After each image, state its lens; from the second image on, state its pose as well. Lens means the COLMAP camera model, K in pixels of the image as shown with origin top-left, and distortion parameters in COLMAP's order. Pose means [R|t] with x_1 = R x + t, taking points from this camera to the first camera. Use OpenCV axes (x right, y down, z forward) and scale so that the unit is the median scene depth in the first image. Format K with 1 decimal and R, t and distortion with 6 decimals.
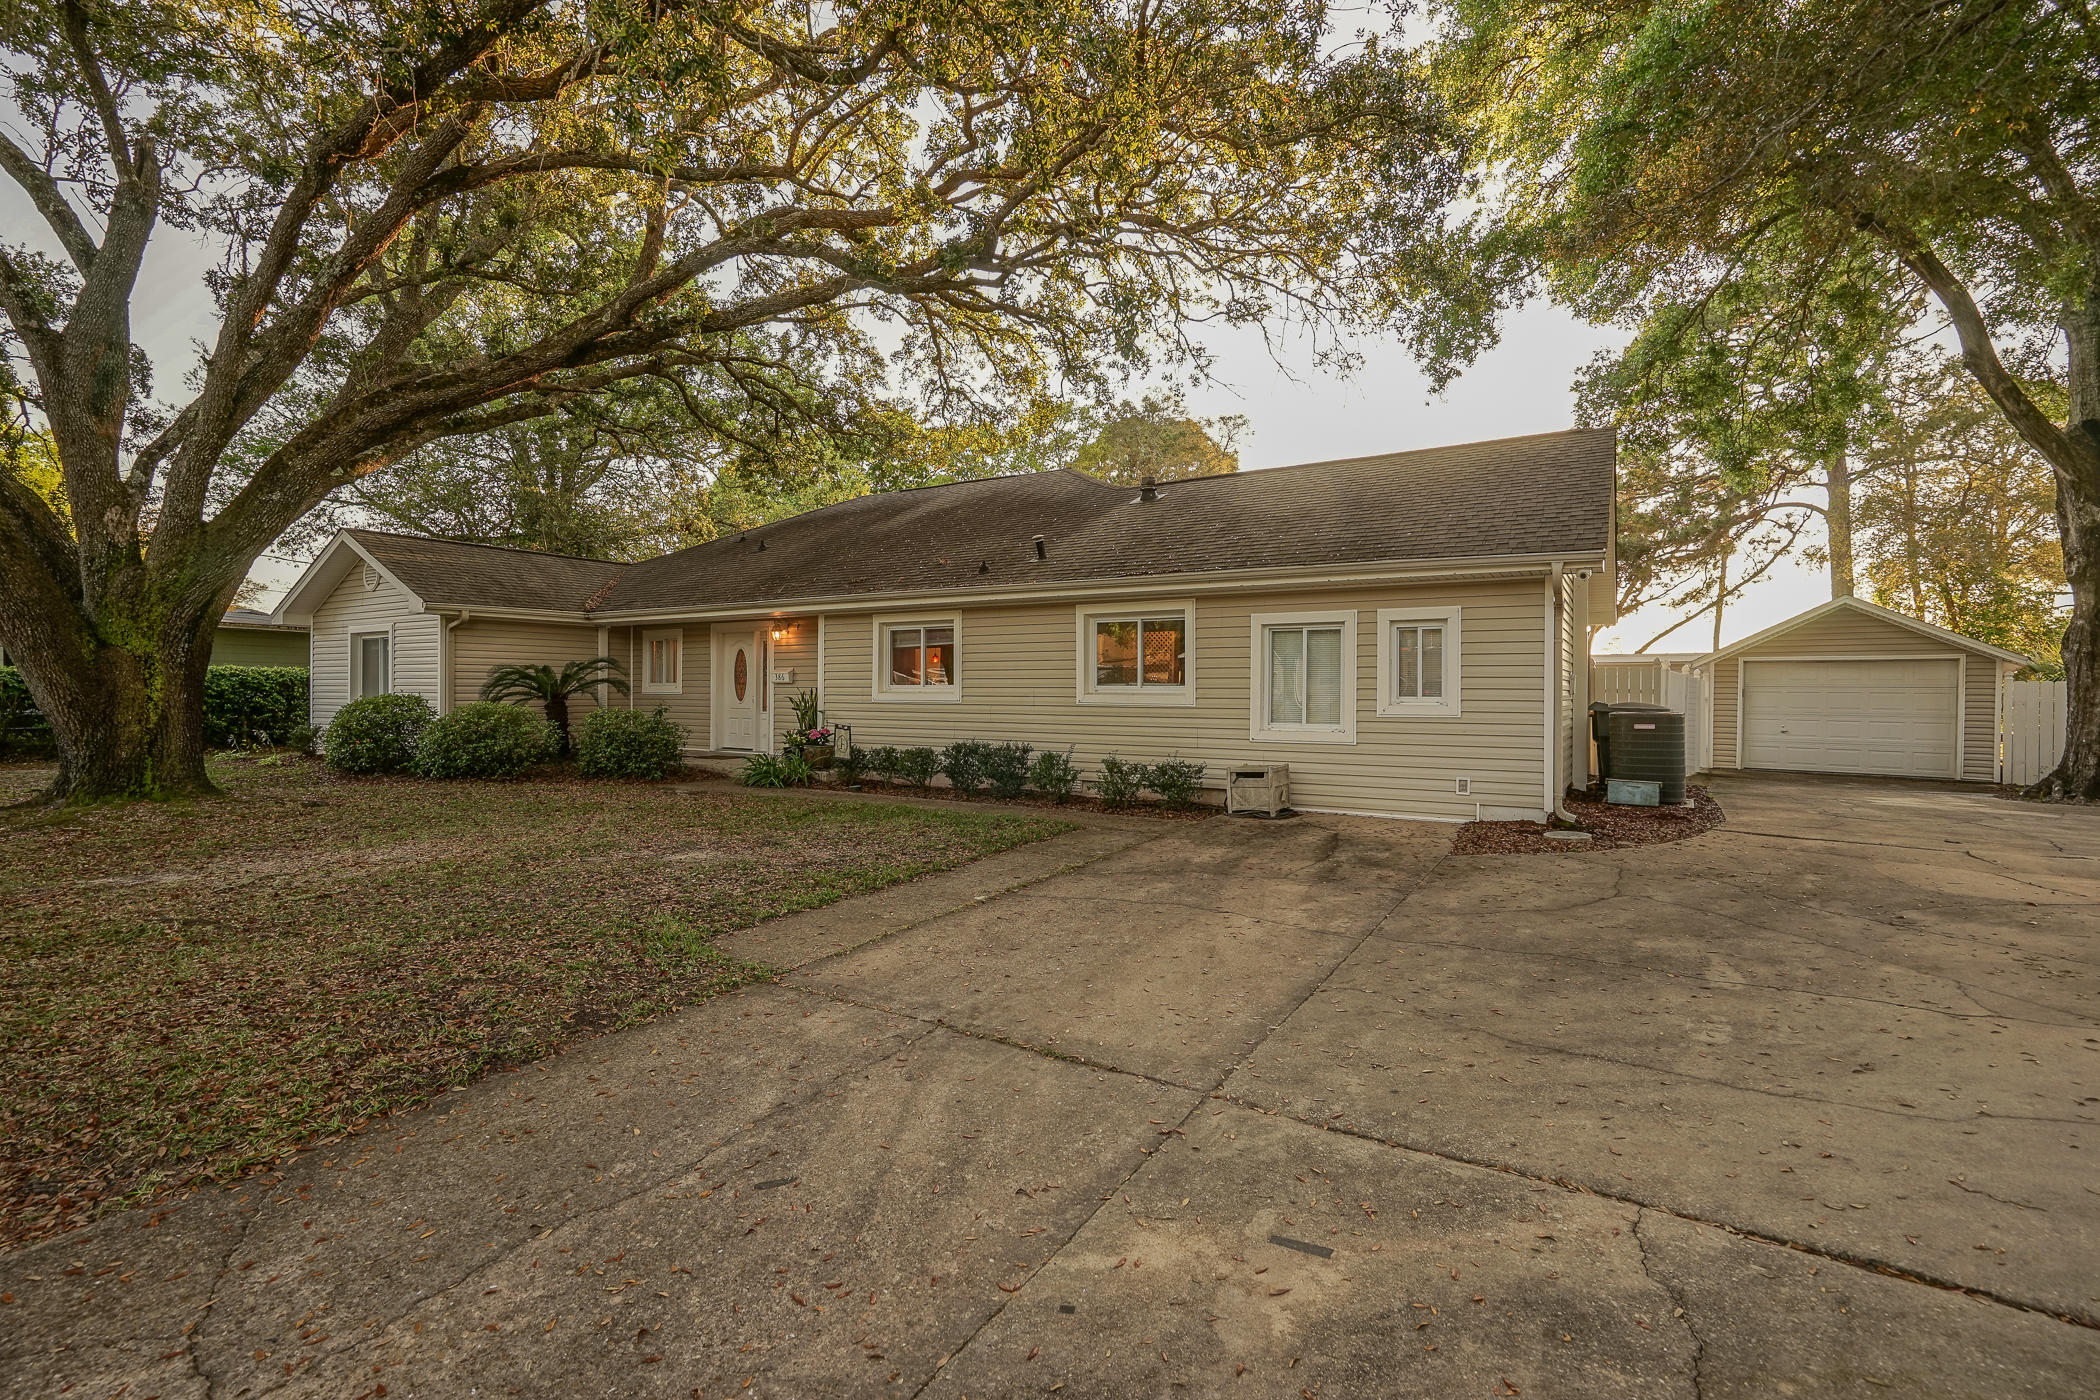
lens RADIAL K [[955.7, 0, 1050.3], [0, 955.7, 695.6], [0, 0, 1]] dist [-0.004937, 0.007189]
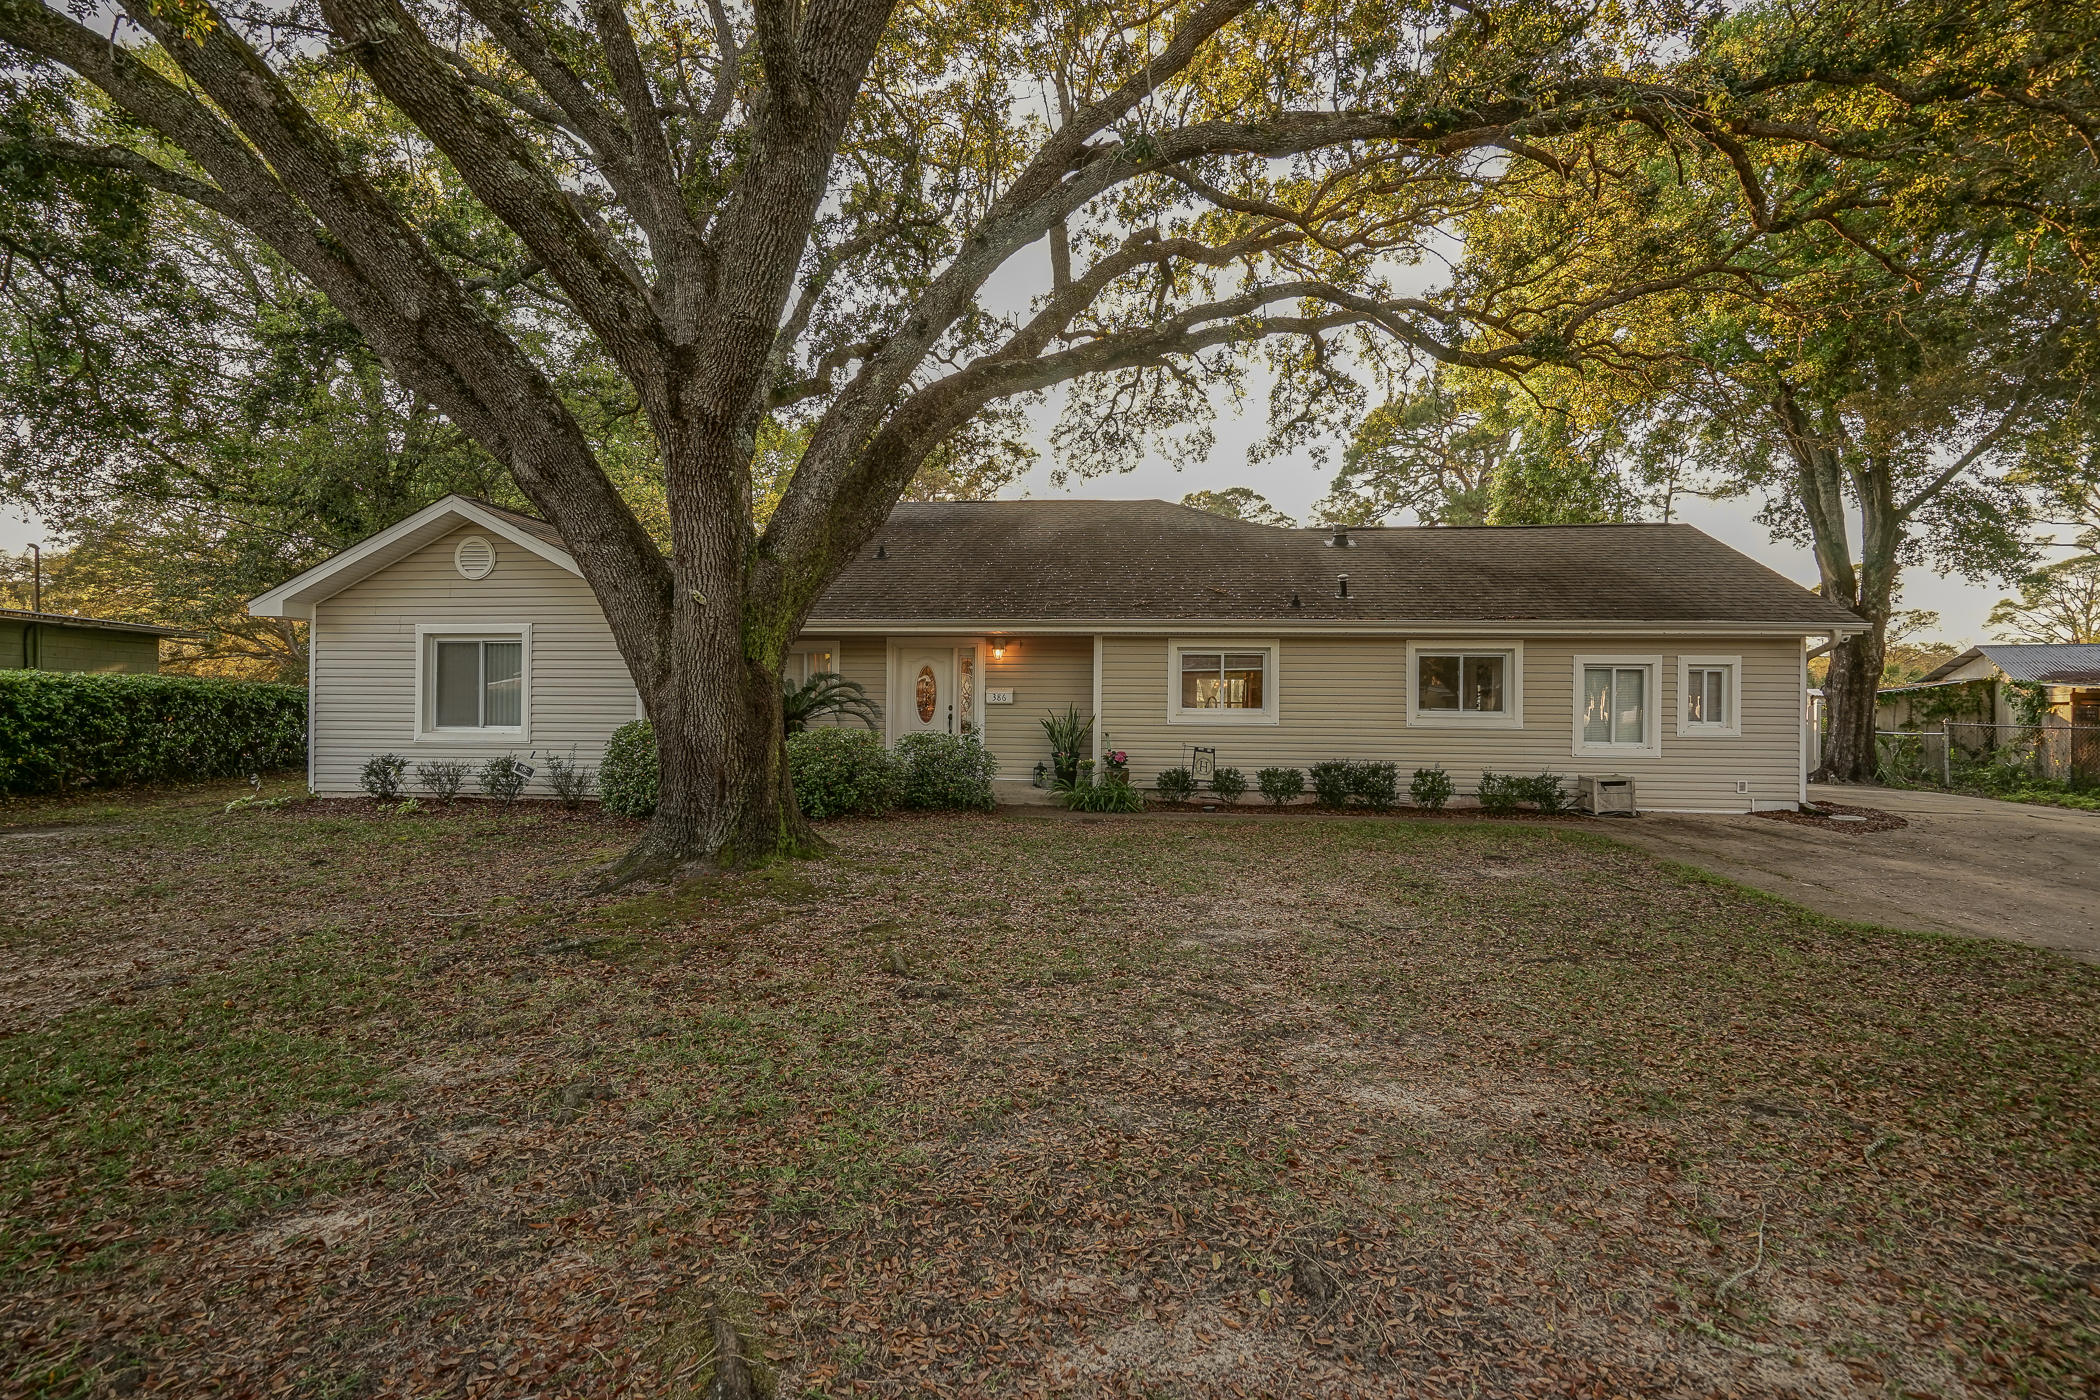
lens RADIAL K [[955.7, 0, 1052.9], [0, 955.7, 704.8], [0, 0, 1]] dist [-0.004937, 0.007189]
pose [[0.895871, 0.005257, 0.444283, -0.858466], [-0.003016, 0.999979, -0.005750, -0.009988], [-0.444304, 0.003812, 0.895868, 0.162812]]
